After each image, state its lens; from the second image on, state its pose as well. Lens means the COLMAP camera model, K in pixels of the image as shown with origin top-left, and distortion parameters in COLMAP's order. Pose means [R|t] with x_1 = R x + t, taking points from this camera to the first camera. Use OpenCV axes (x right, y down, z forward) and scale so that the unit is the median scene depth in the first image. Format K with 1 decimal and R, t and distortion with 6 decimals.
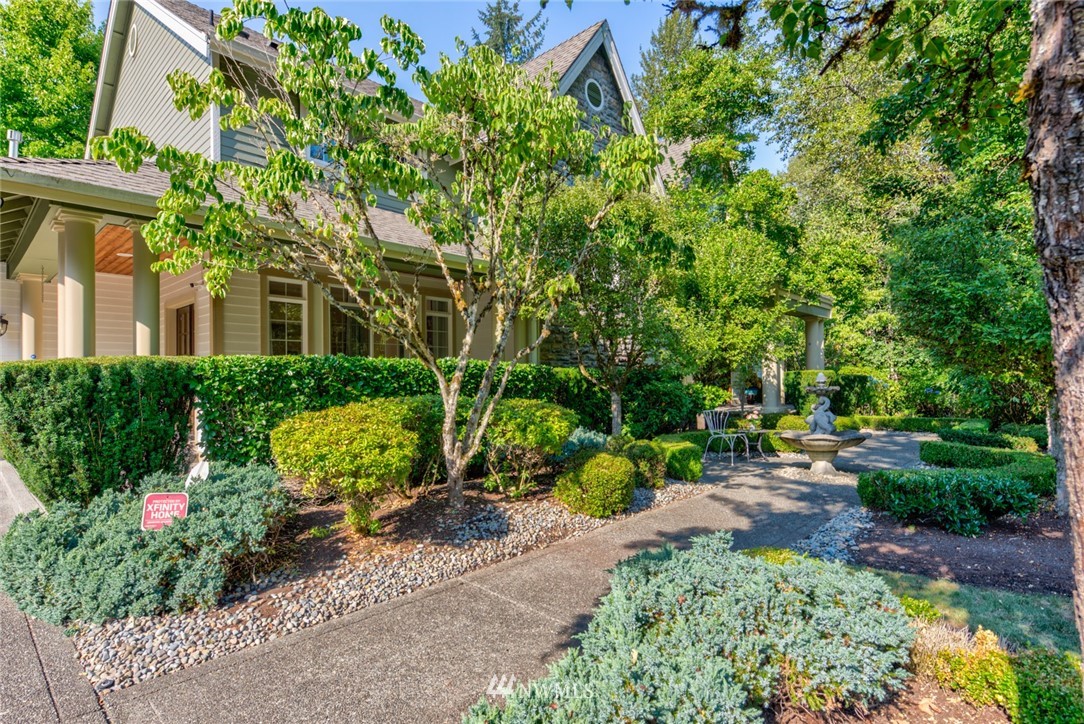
lens RADIAL K [[531.6, 0, 542.0], [0, 531.6, 362.0], [0, 0, 1]] dist [0.000336, 0.000023]
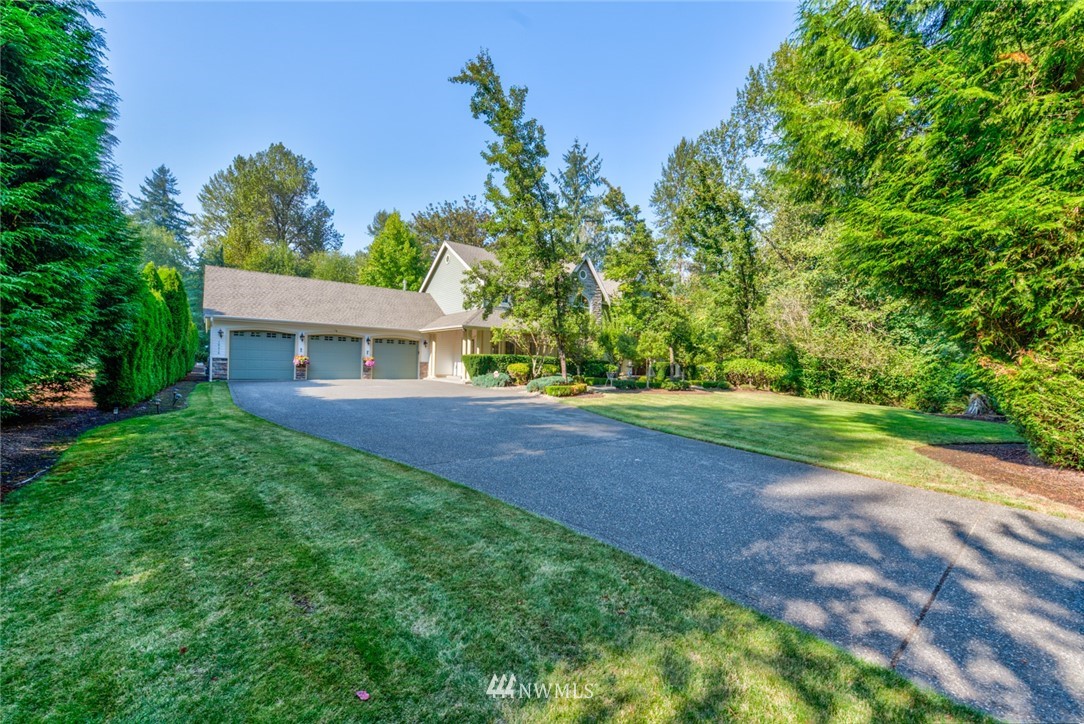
lens RADIAL K [[426.3, 0, 542.0], [0, 426.3, 362.0], [0, 0, 1]] dist [0.000067, 0.000016]
pose [[0.983627, 0.028729, -0.177912, 0.587400], [-0.026123, 0.999515, 0.016976, -0.019905], [0.178314, -0.012050, 0.983900, -2.842110]]
